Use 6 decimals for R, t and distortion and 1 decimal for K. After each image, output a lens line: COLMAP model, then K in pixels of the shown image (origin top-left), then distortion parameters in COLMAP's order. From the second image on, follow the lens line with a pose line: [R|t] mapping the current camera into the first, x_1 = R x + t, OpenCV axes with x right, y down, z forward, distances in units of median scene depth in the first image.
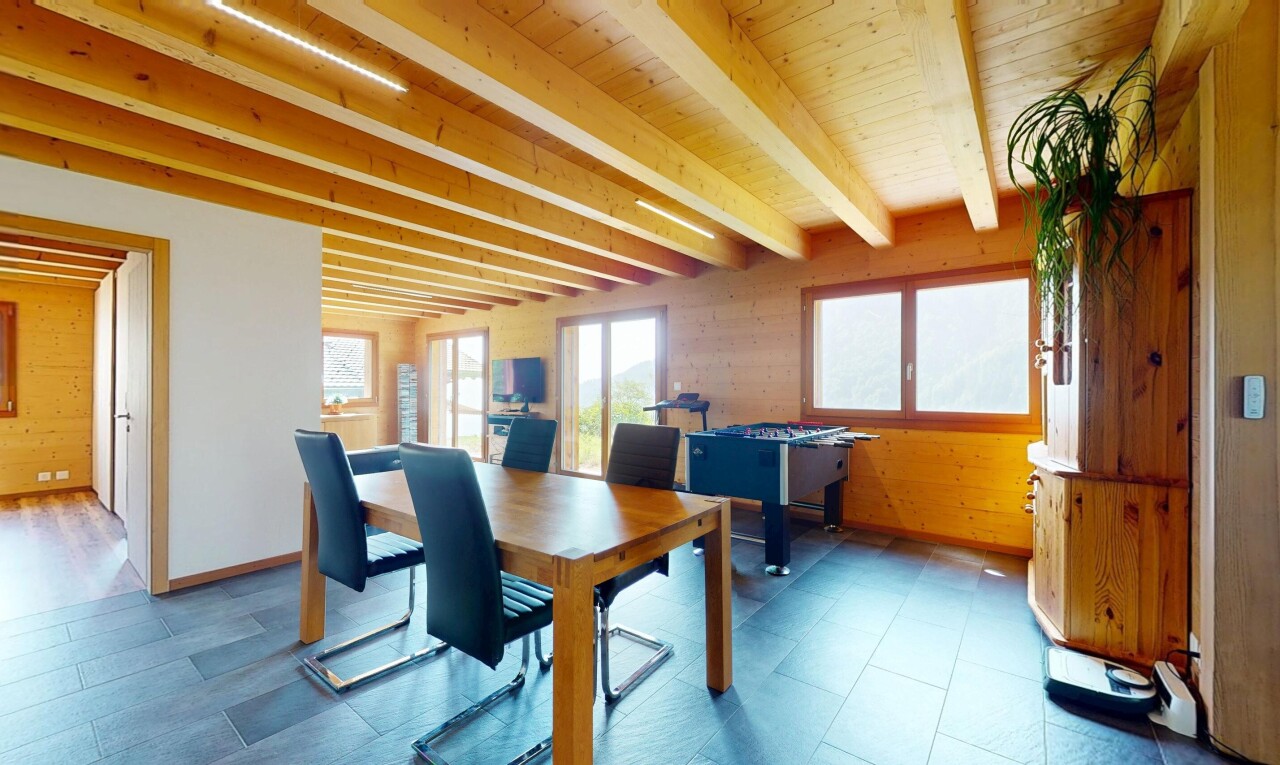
lens RADIAL K [[498.9, 0, 640.0], [0, 498.9, 382.5], [0, 0, 1]] dist [0.000938, -0.000035]
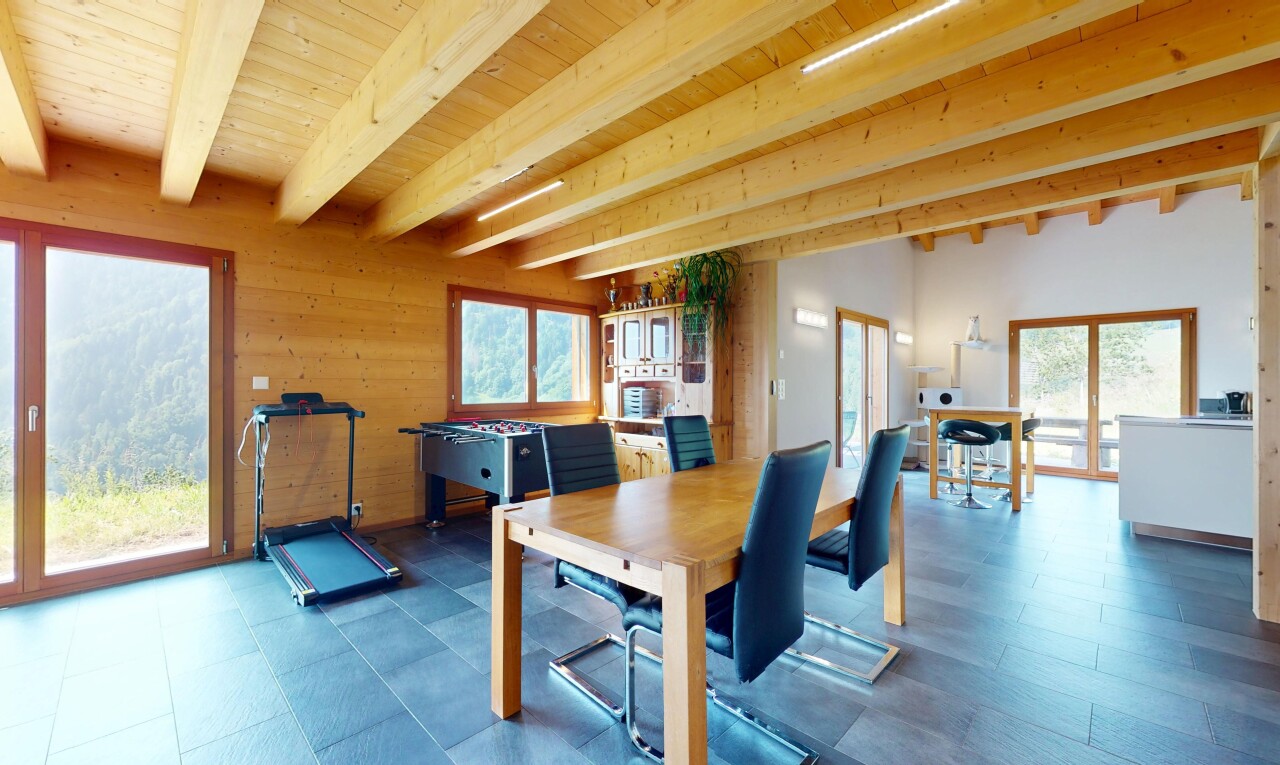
lens RADIAL K [[498.9, 0, 640.0], [0, 498.9, 382.5], [0, 0, 1]] dist [0.000938, -0.000035]
pose [[0.104604, -0.000483, 0.994514, -0.630093], [-0.011212, 0.999936, 0.001665, 0.000810], [-0.994451, -0.011324, 0.104591, 0.523625]]
